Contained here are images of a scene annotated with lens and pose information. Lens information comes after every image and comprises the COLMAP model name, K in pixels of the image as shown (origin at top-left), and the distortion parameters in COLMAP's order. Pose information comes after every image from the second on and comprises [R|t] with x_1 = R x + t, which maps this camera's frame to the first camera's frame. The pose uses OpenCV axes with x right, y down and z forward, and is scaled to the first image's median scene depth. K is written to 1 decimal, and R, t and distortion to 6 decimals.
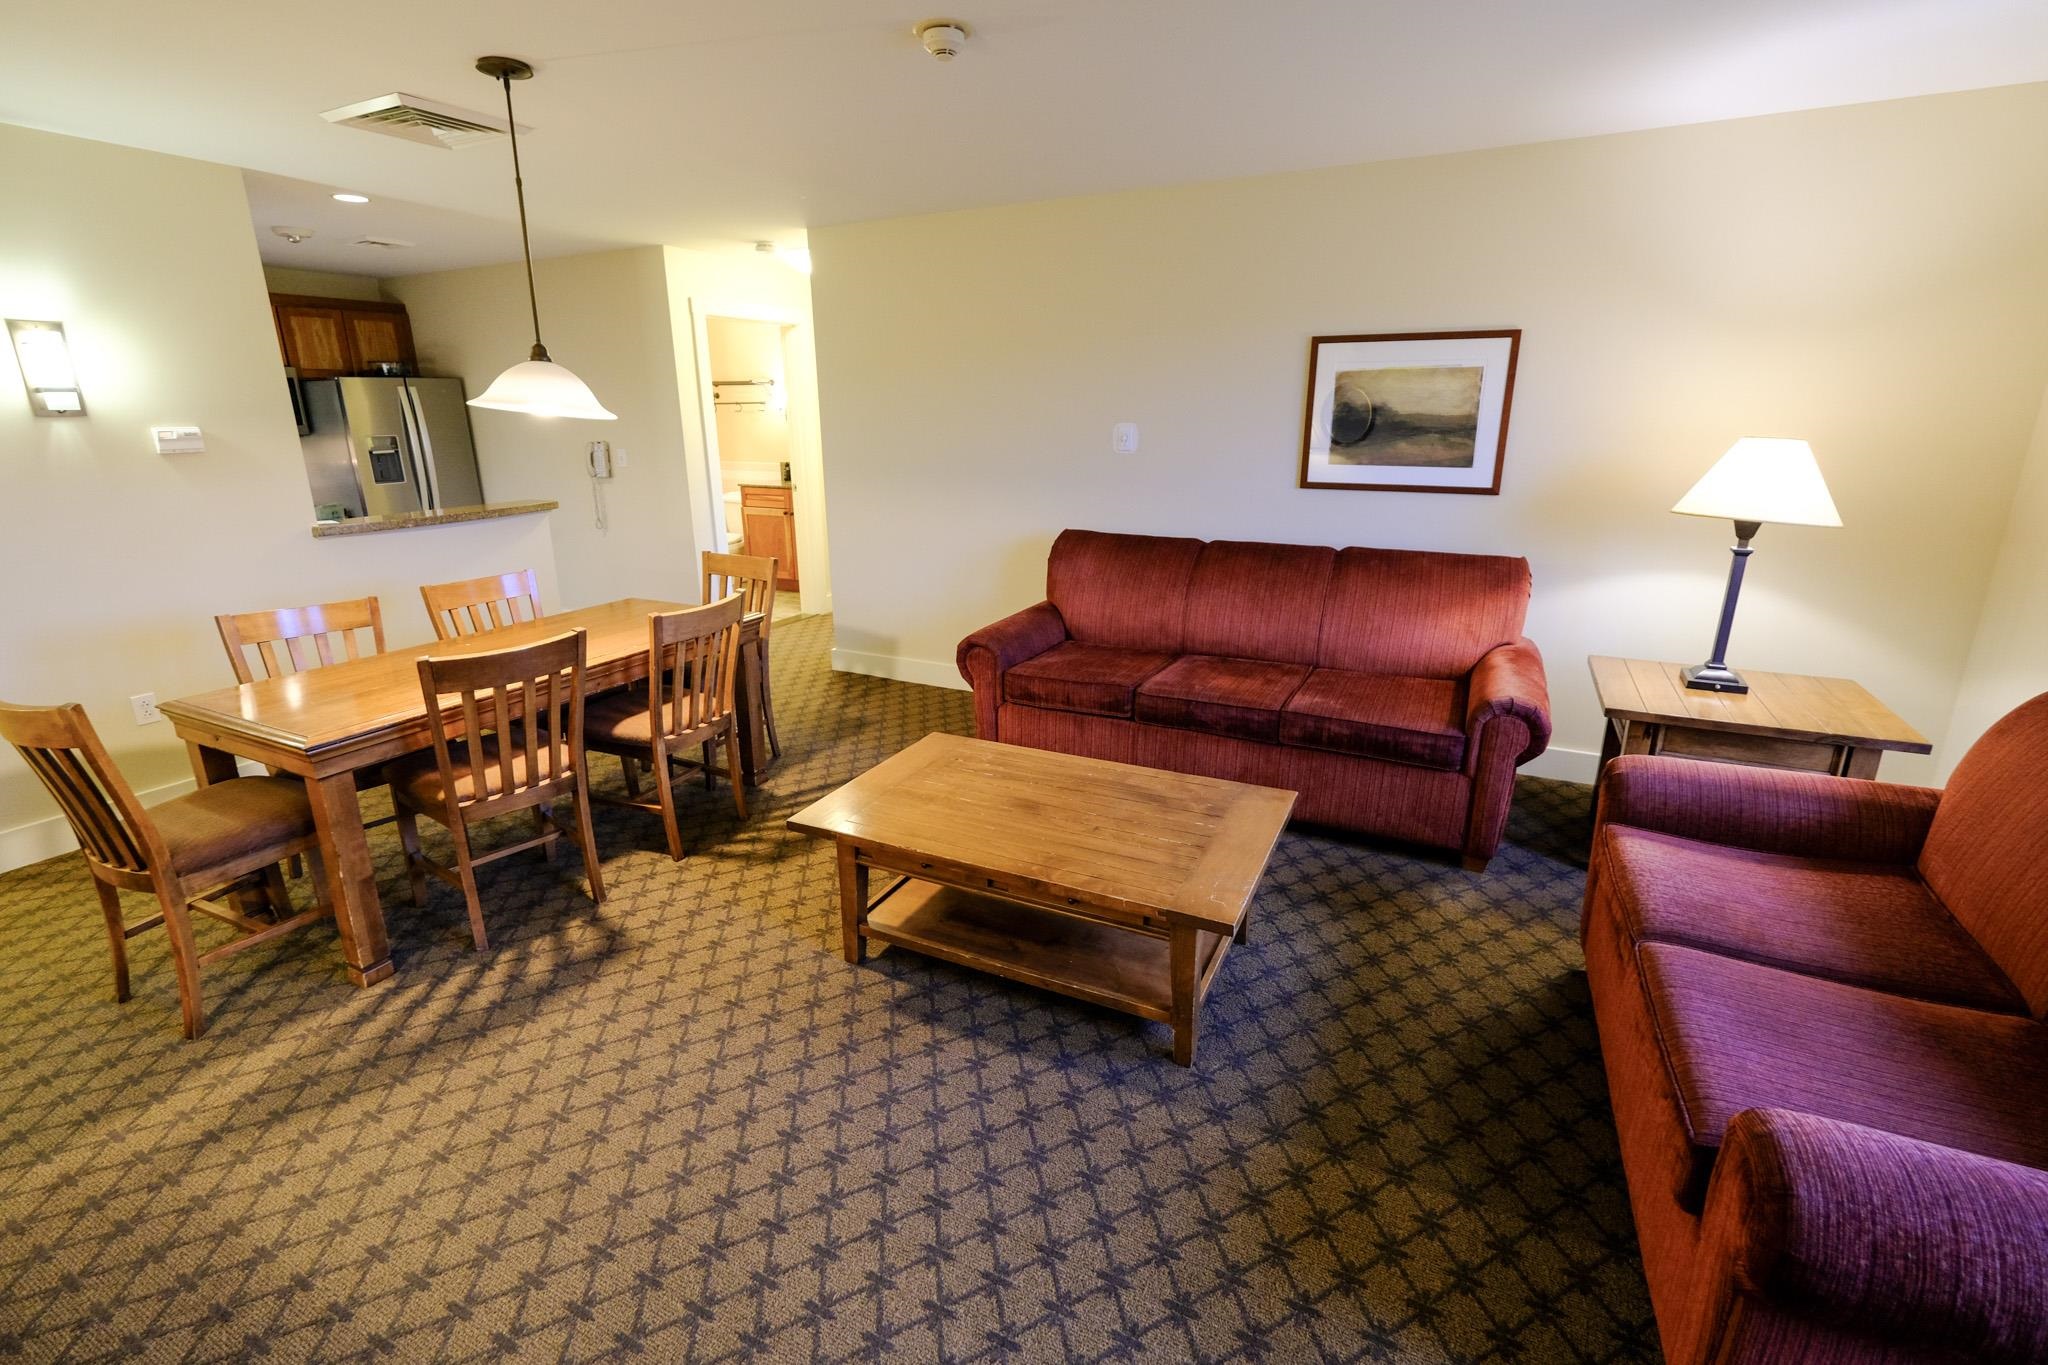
lens RADIAL K [[904.7, 0, 1018.9], [0, 904.7, 670.2], [0, 0, 1]] dist [-0.001832, 0.000254]
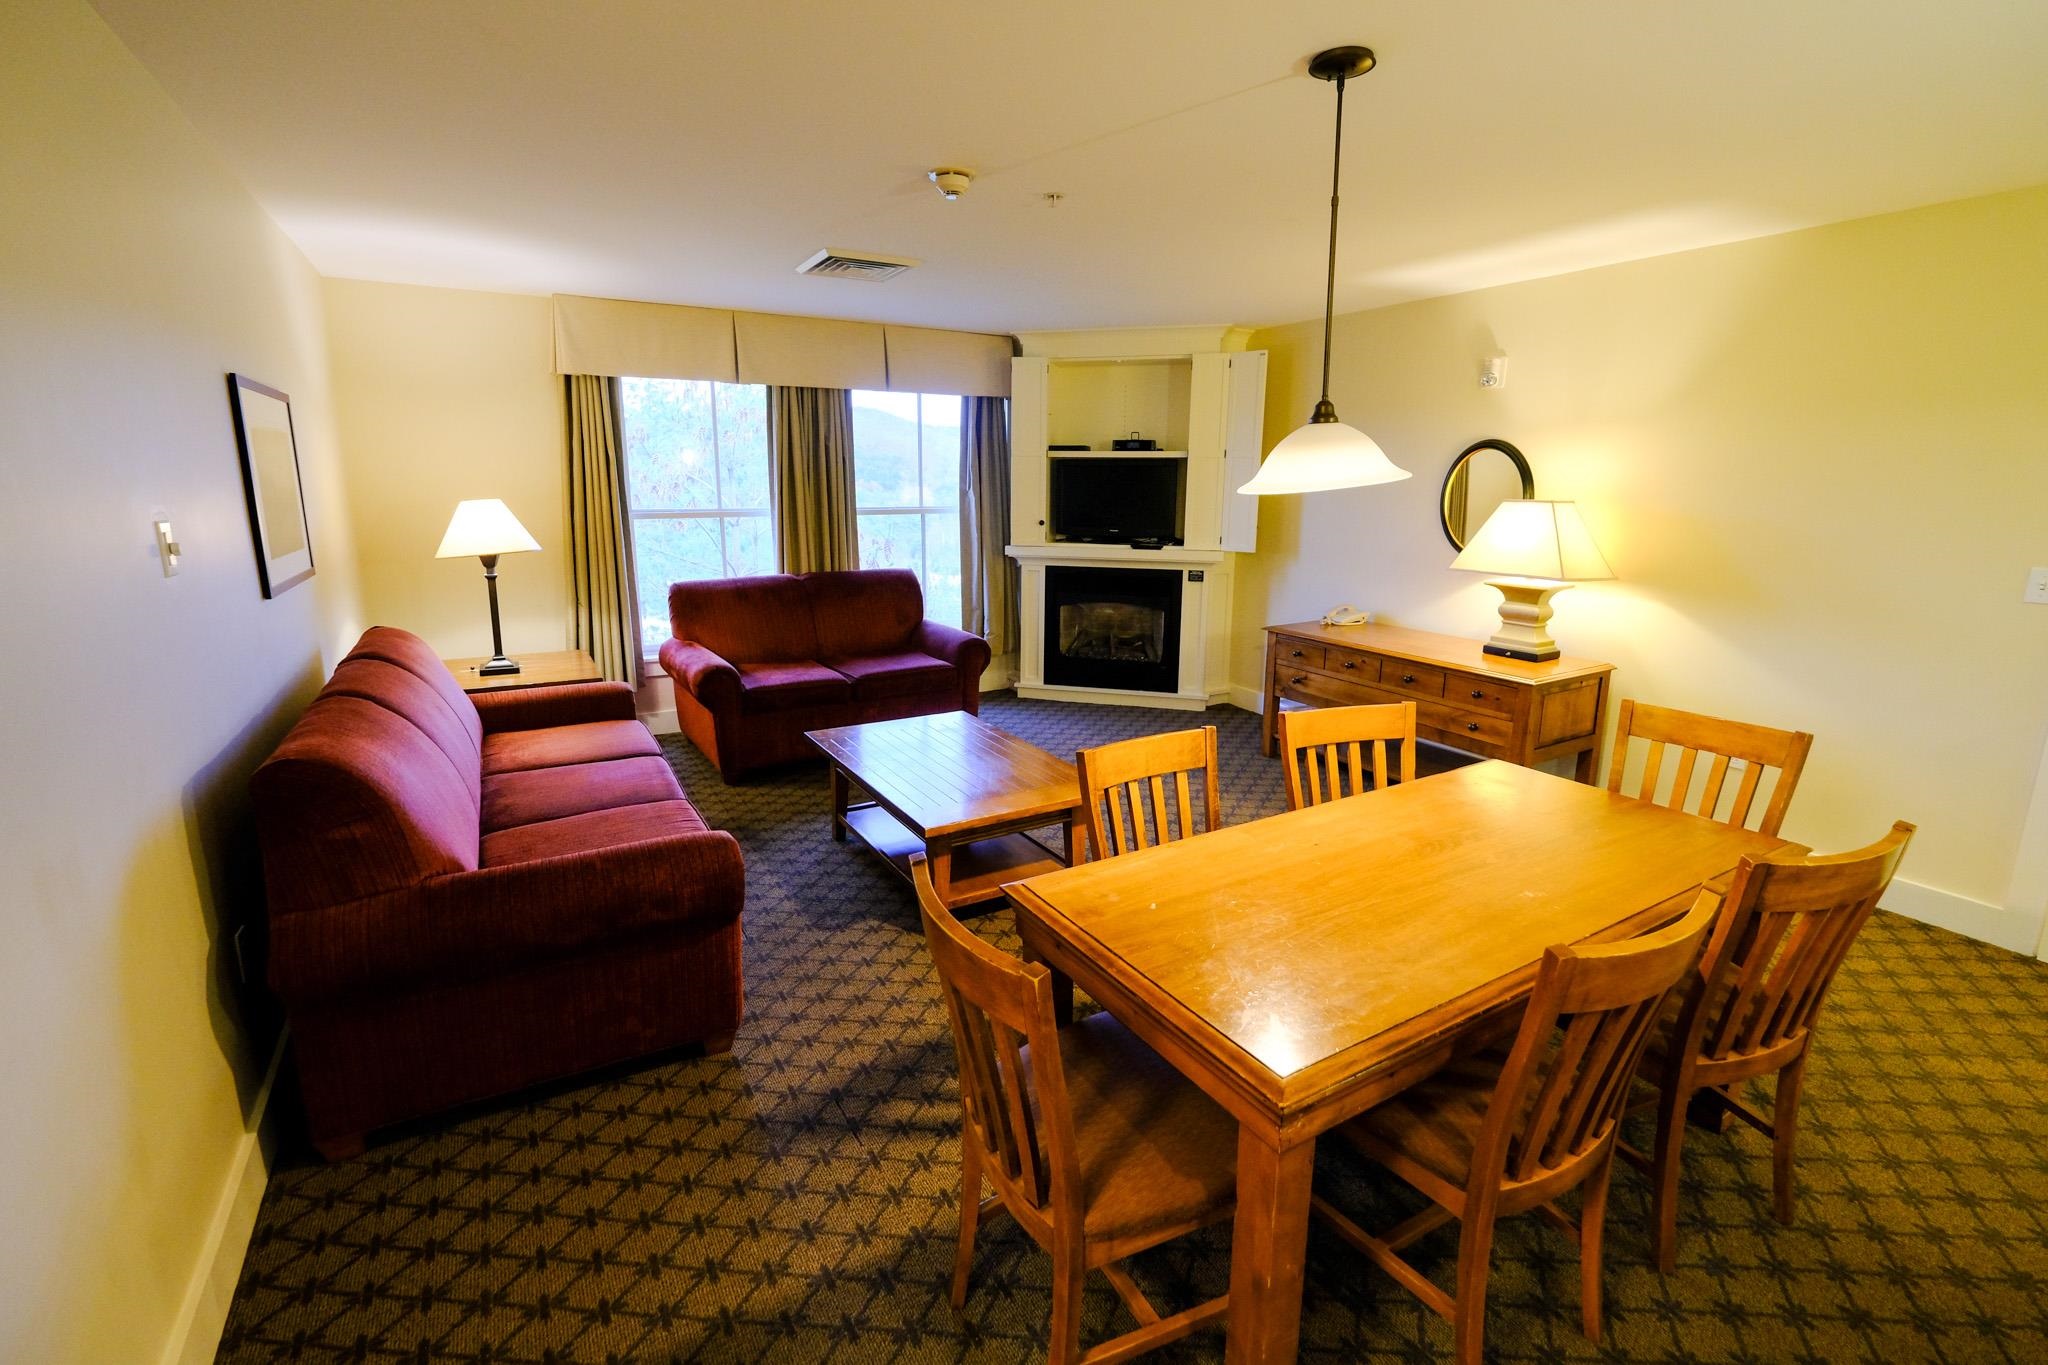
lens RADIAL K [[904.7, 0, 1018.9], [0, 904.7, 670.2], [0, 0, 1]] dist [-0.001832, 0.000254]
pose [[-0.841695, -0.110878, 0.528446, -0.604882], [0.151296, 0.891054, 0.427940, -0.426194], [-0.518323, 0.440147, -0.733220, 1.468834]]
